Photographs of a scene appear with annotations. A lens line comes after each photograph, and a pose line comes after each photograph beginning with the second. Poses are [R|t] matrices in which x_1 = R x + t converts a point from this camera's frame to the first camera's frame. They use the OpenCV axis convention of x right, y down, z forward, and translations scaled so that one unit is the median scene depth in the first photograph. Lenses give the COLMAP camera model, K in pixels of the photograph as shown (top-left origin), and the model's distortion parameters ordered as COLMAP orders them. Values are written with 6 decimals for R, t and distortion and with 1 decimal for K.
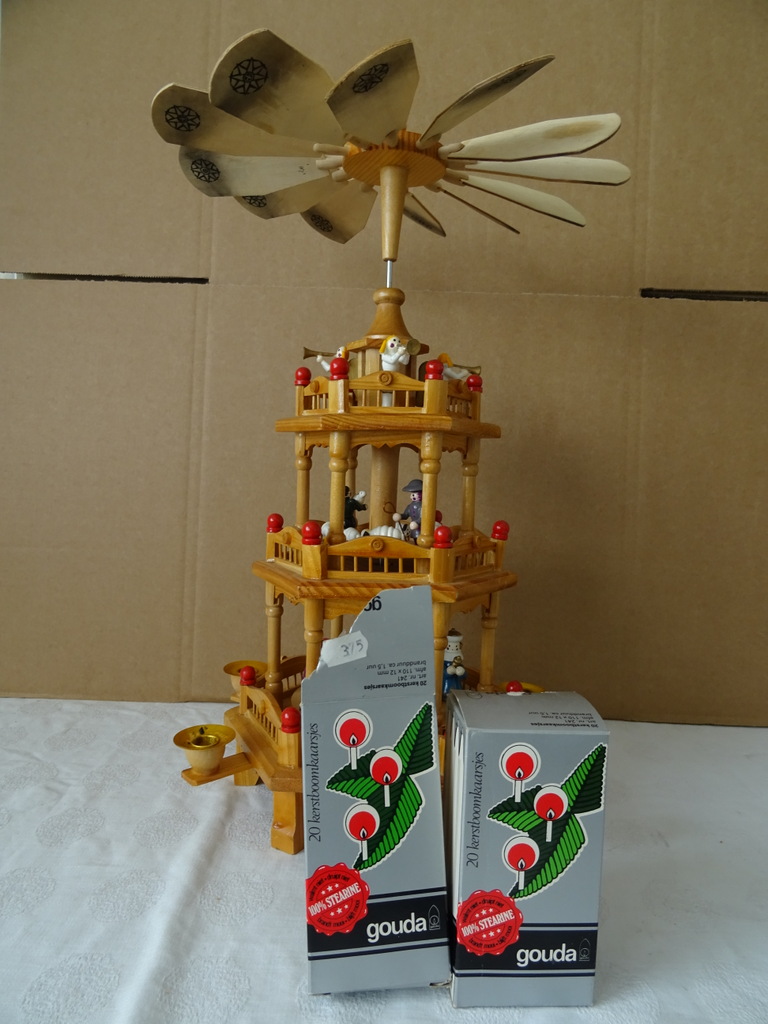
lens RADIAL K [[734.7, 0, 381.5], [0, 734.7, 507.9], [0, 0, 1]] dist [0.007015, 0.001895]
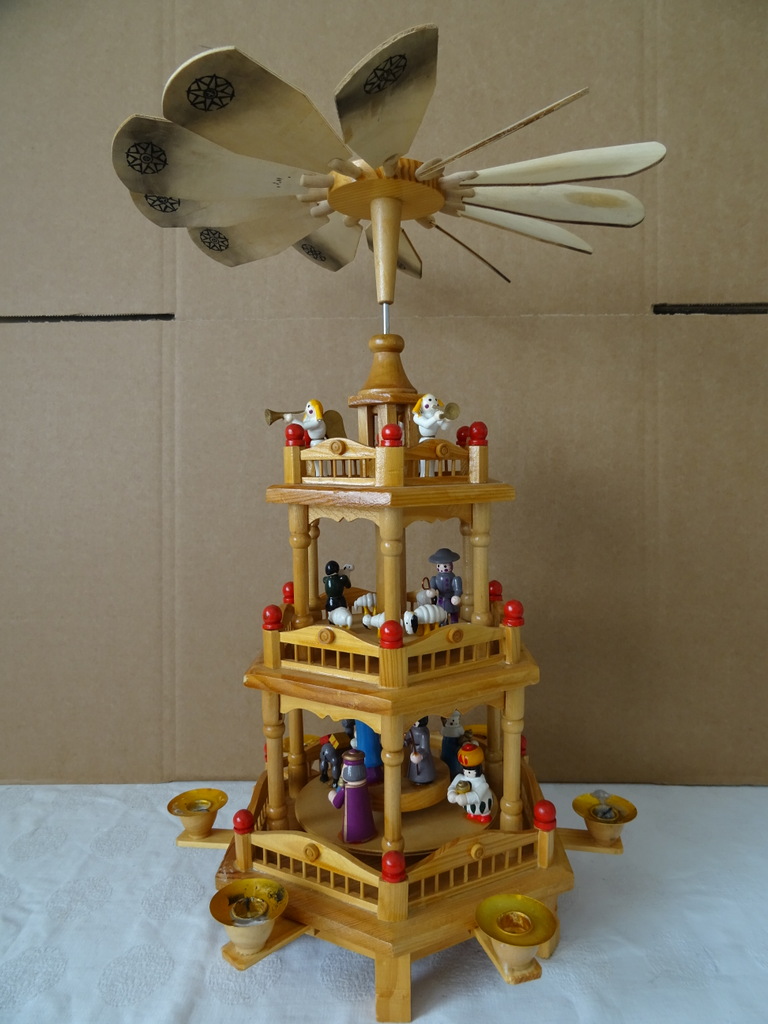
lens RADIAL K [[729.6, 0, 382.0], [0, 729.6, 512.9], [0, 0, 1]] dist [0.007198, -0.002590]
pose [[0.999069, -0.042836, -0.005197, 0.014834], [0.042897, 0.999003, 0.012374, -0.069111], [0.004662, -0.012585, 0.999910, 0.101768]]
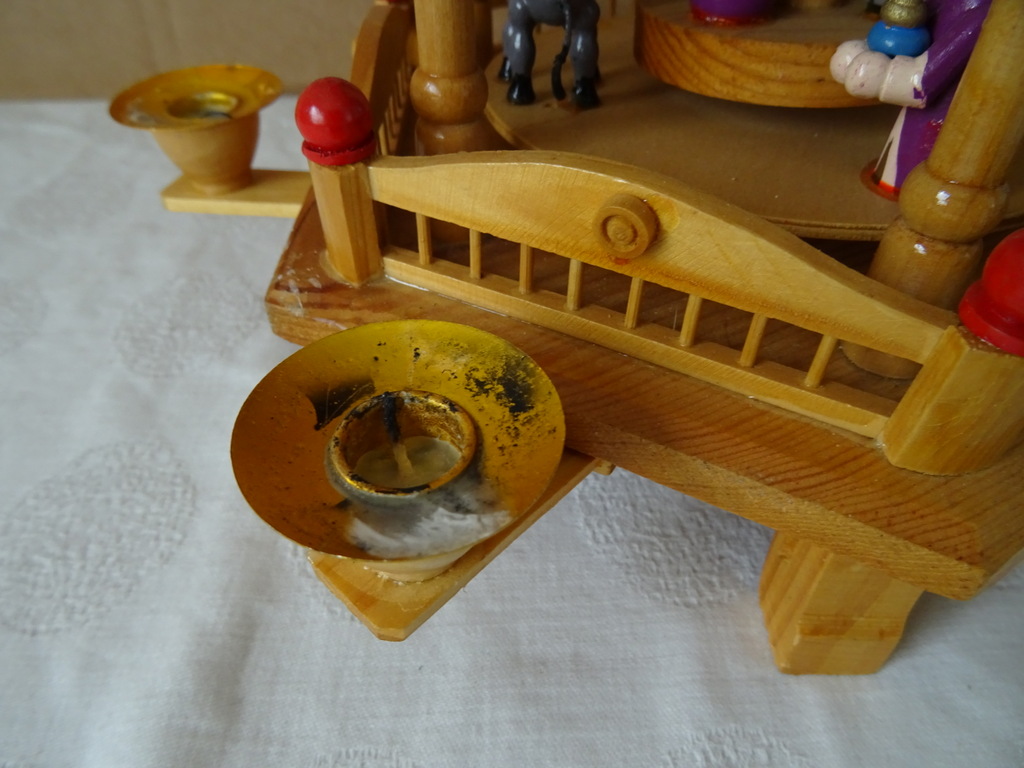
lens RADIAL K [[718.4, 0, 512.0], [0, 718.4, 384.0], [0, 0, 1]] dist [0.017347, -0.040060]
pose [[0.998658, -0.041960, 0.030372, -0.078331], [0.014216, 0.785852, 0.618251, 0.129034], [-0.049810, -0.616989, 0.785394, 0.523867]]
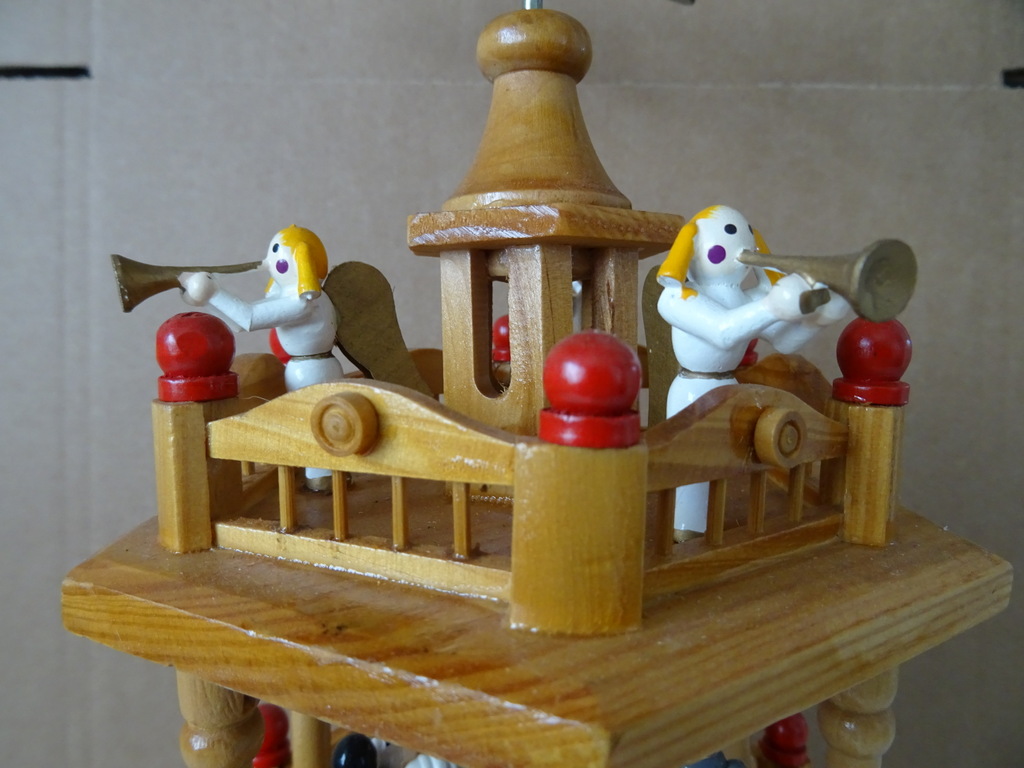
lens RADIAL K [[729.3, 0, 507.3], [0, 729.3, 383.7], [0, 0, 1]] dist [0.003980, 0.002666]
pose [[0.998644, -0.034180, 0.039262, 0.003726], [0.032460, 0.998520, 0.043628, -0.126207], [-0.040695, -0.042294, 0.998276, 0.532676]]
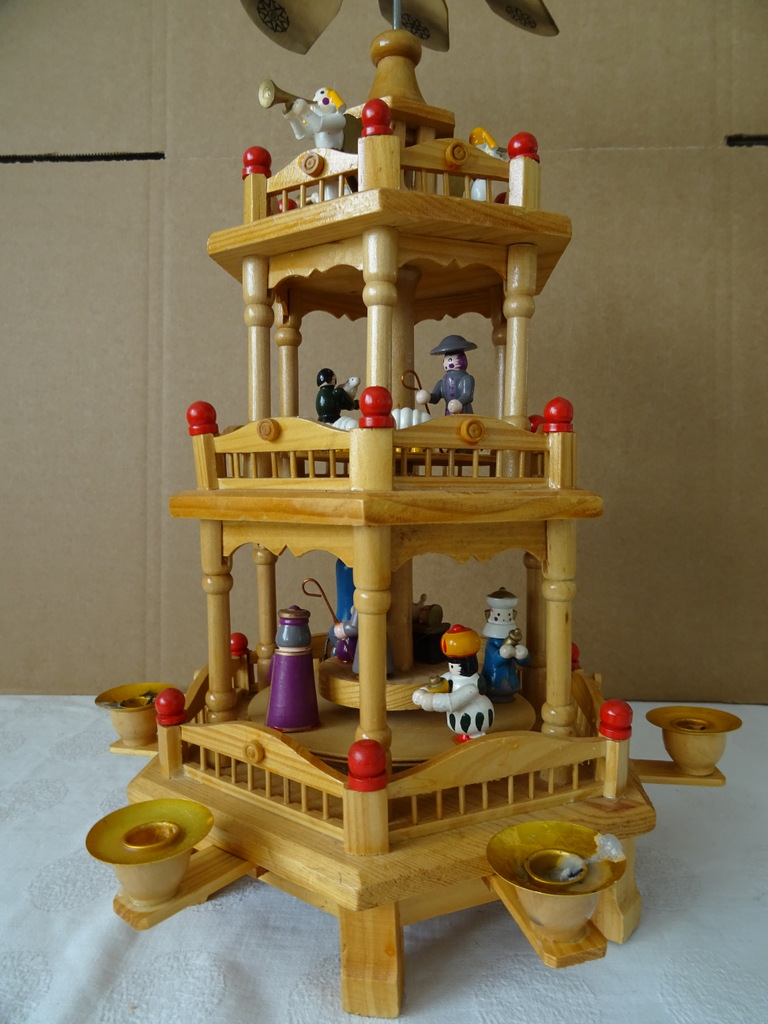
lens RADIAL K [[724.8, 0, 383.7], [0, 724.8, 512.9], [0, 0, 1]] dist [0.006477, -0.001198]
pose [[0.998989, -0.033880, -0.029539, 0.007777], [0.034156, 0.999377, 0.008876, 0.072969], [0.029220, -0.009876, 0.999524, 0.237798]]
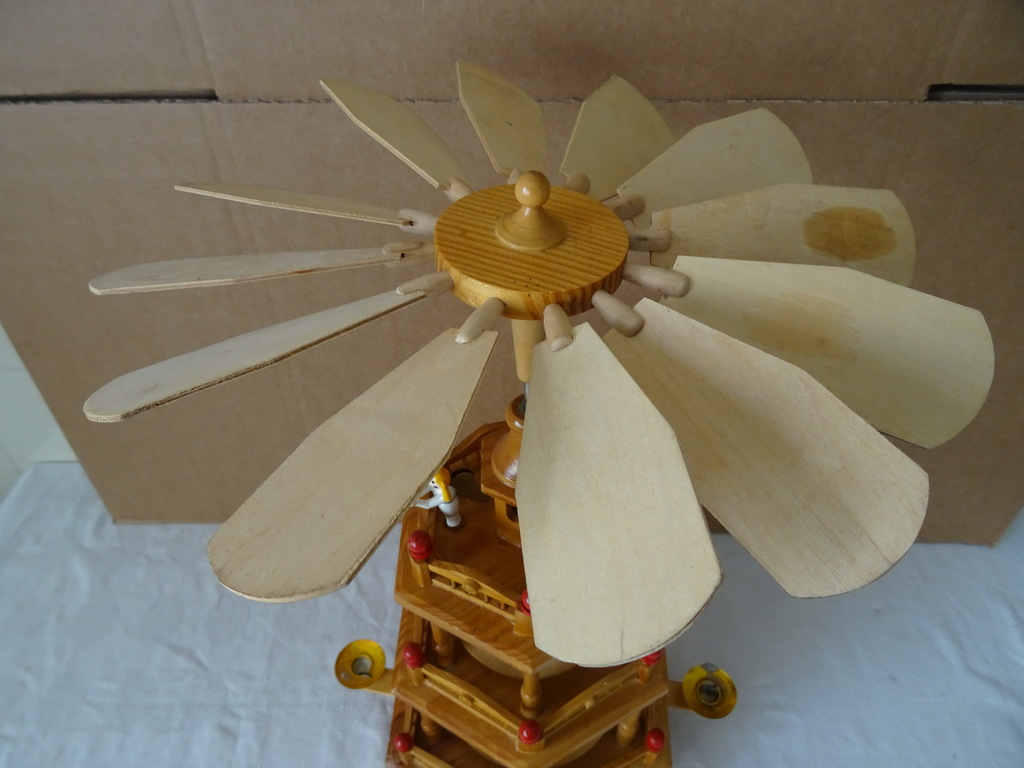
lens RADIAL K [[729.4, 0, 509.8], [0, 729.4, 382.3], [0, 0, 1]] dist [0.005549, -0.000813]
pose [[0.998984, -0.024173, -0.038030, 0.027097], [0.043417, 0.742321, 0.668636, -0.536815], [0.012067, -0.669608, 0.742617, 0.394939]]
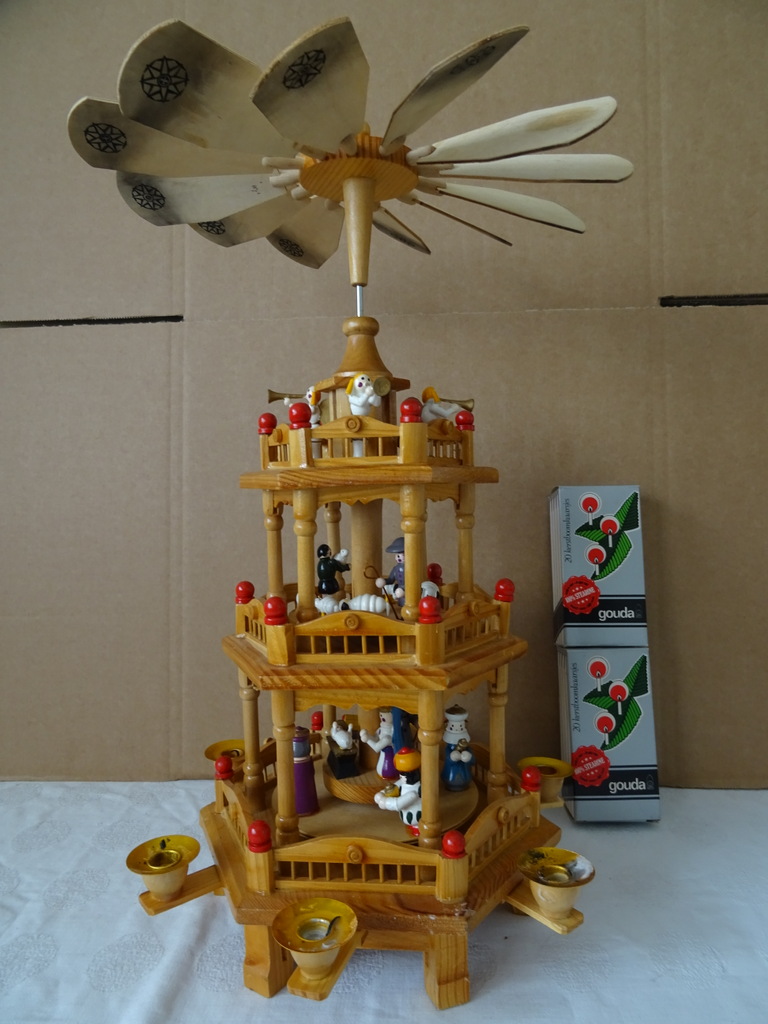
lens RADIAL K [[729.4, 0, 384.0], [0, 729.4, 512.0], [0, 0, 1]] dist [0.005549, -0.000813]
pose [[0.997716, -0.048792, -0.046706, 0.047919], [0.047845, 0.998630, -0.021184, -0.035636], [0.047676, 0.018901, 0.998684, 0.105734]]
